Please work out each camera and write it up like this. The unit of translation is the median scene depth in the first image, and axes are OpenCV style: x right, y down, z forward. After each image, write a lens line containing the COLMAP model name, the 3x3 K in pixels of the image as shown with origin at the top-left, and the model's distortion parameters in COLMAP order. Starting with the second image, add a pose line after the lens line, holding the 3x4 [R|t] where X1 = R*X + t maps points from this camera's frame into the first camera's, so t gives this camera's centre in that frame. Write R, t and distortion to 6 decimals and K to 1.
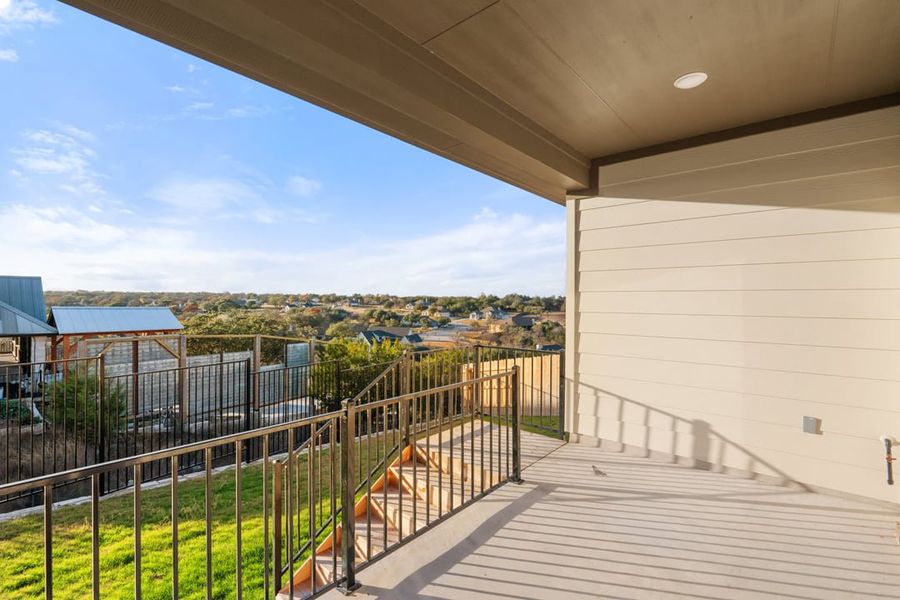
lens RADIAL K [[408.1, 0, 447.5], [0, 408.1, 300.6], [0, 0, 1]] dist [0.005467, -0.008834]
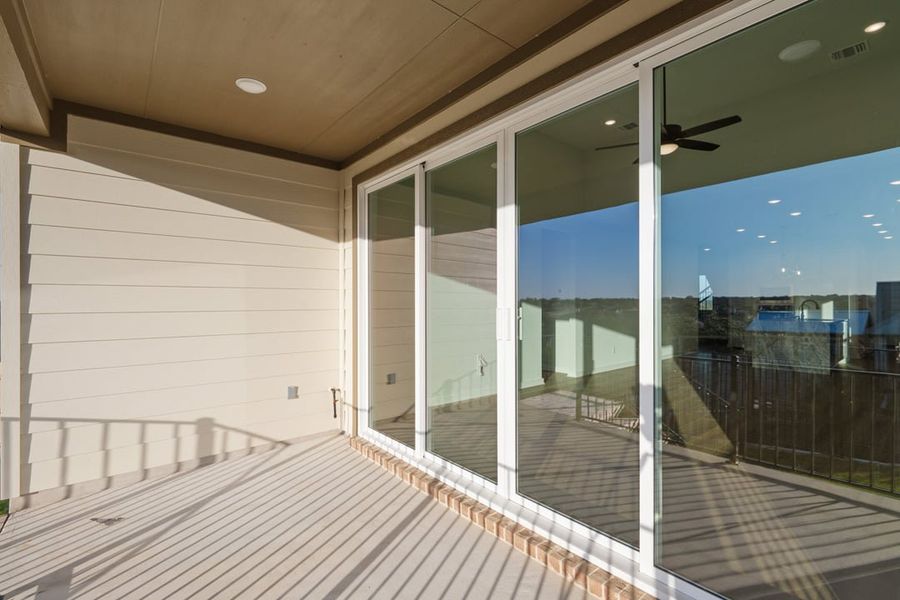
lens RADIAL K [[408.1, 0, 447.5], [0, 408.1, 300.6], [0, 0, 1]] dist [0.005467, -0.008834]
pose [[0.170377, -0.001218, 0.985378, -0.264991], [0.002149, 0.999997, 0.000864, 0.008187], [-0.985377, 0.001971, 0.170379, 0.241229]]
